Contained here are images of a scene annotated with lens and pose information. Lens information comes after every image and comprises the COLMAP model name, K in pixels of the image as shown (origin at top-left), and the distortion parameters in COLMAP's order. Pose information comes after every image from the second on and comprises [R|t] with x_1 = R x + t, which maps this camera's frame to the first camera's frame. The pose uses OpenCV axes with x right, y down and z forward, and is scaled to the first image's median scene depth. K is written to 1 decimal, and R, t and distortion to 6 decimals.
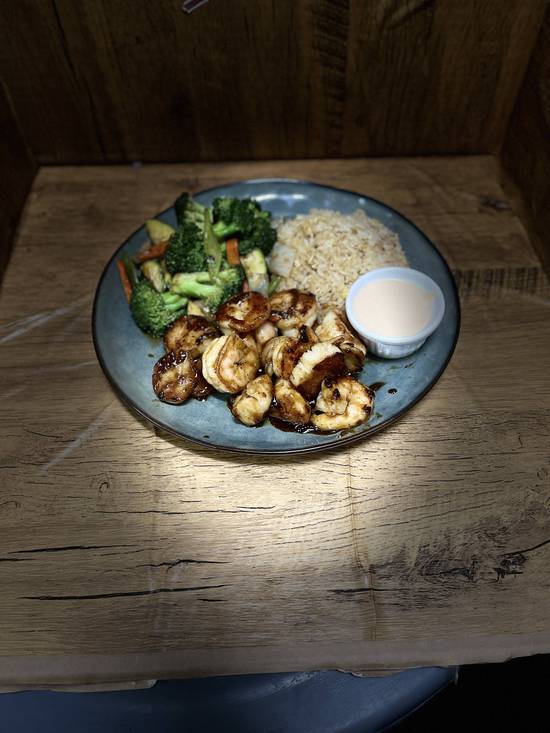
lens RADIAL K [[576.3, 0, 284.9], [0, 576.3, 389.4], [0, 0, 1]] dist [0.042921, -0.073061]
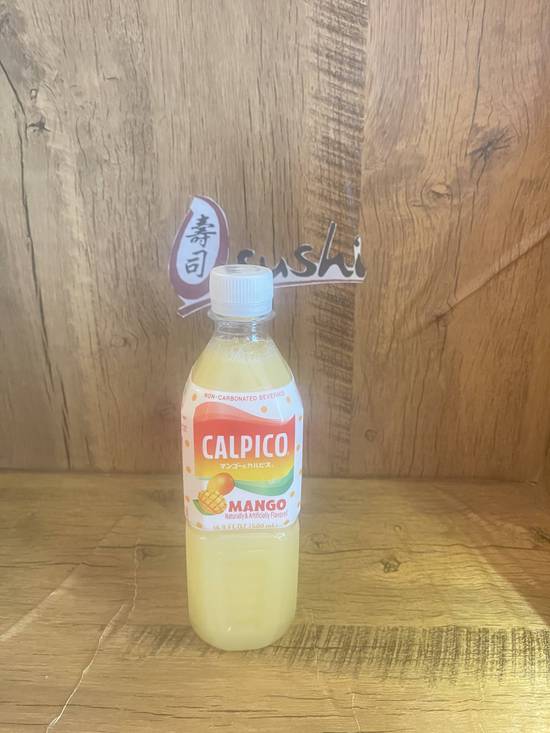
lens RADIAL K [[571.7, 0, 279.0], [0, 571.7, 365.5], [0, 0, 1]] dist [0.036356, -0.071152]
pose [[0.998719, 0.036471, -0.035065, 0.023172], [-0.049993, 0.817895, -0.573191, -0.060755], [0.007774, 0.574210, 0.818671, 0.272494]]
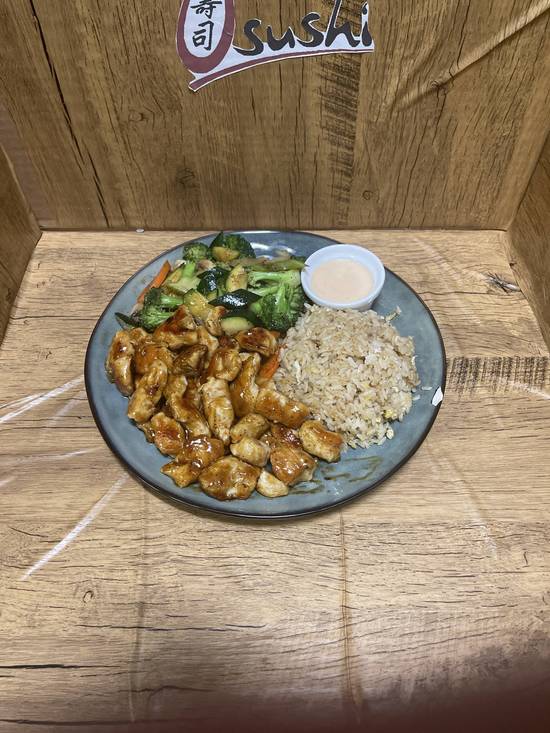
lens RADIAL K [[576.3, 0, 279.2], [0, 576.3, 382.4], [0, 0, 1]] dist [0.042921, -0.073061]
pose [[0.999407, 0.030370, -0.016210, 0.007185], [-0.030674, 0.999352, -0.018854, -0.139255], [0.015627, 0.019340, 0.999691, 0.029683]]
